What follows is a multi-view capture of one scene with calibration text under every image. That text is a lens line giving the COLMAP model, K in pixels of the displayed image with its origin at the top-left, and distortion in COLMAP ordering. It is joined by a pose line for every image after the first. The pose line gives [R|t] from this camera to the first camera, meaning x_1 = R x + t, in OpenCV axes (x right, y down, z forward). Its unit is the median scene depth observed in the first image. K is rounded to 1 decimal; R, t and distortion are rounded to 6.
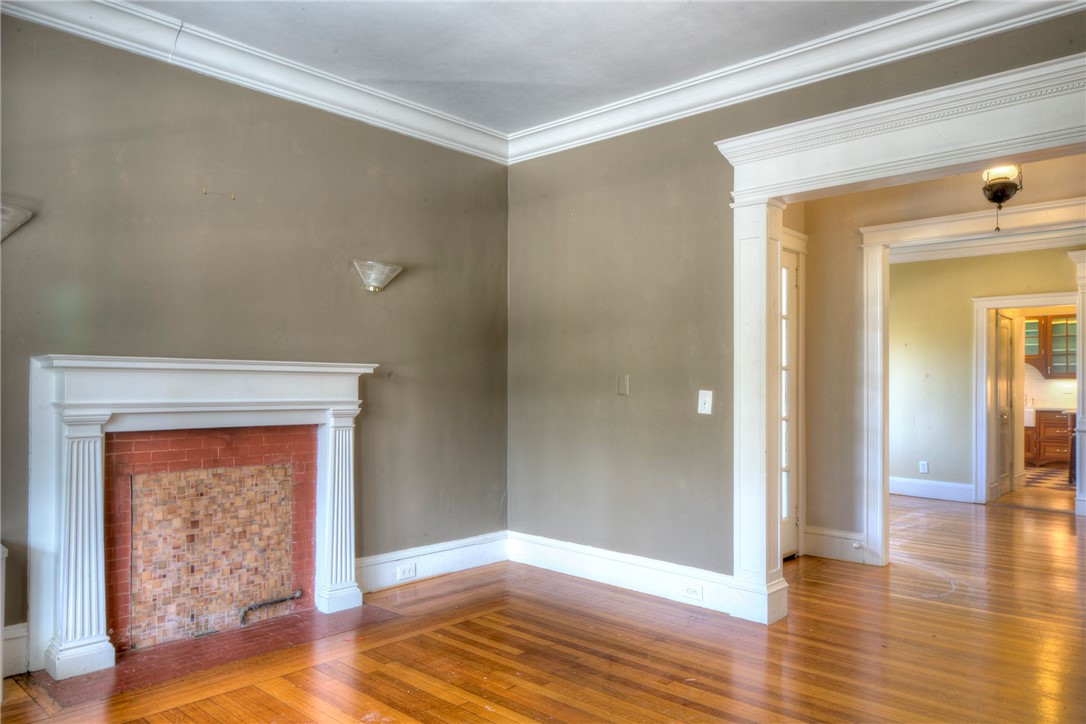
lens RADIAL K [[758.1, 0, 543.0], [0, 758.1, 362.0], [0, 0, 1]] dist [-0.001330, -0.000810]
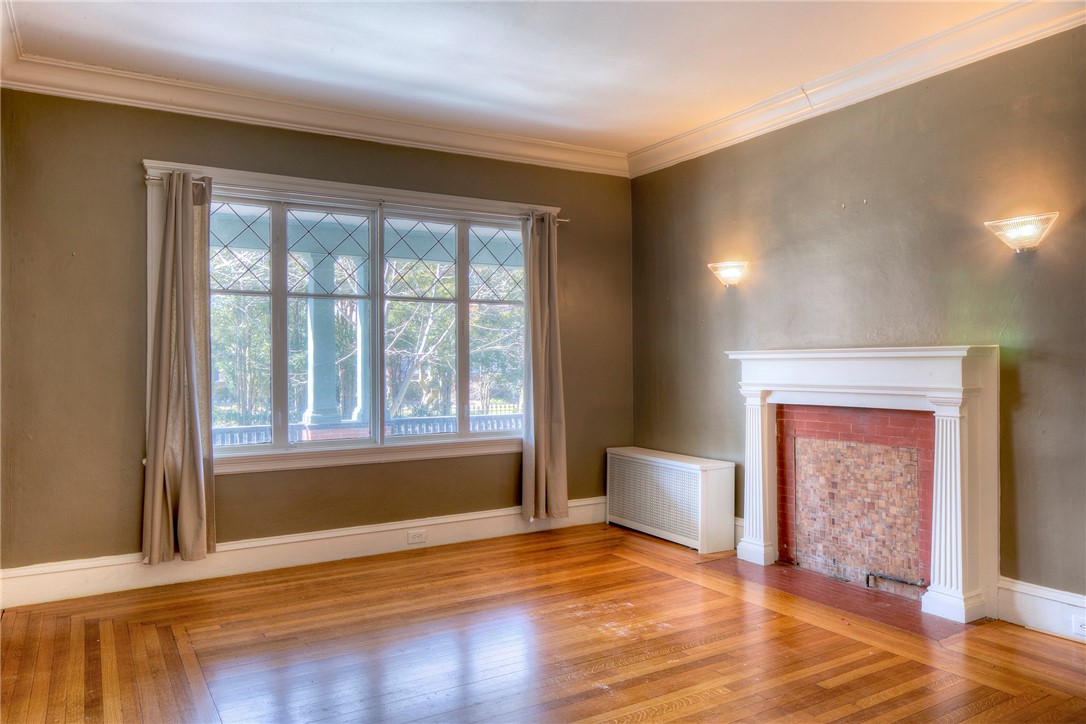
lens RADIAL K [[758.1, 0, 543.0], [0, 758.1, 362.0], [0, 0, 1]] dist [-0.001330, -0.000810]
pose [[-0.278599, -0.006984, -0.960382, 0.803792], [0.036315, 0.999182, -0.017801, 0.022445], [0.959721, -0.039835, -0.278118, 0.870464]]
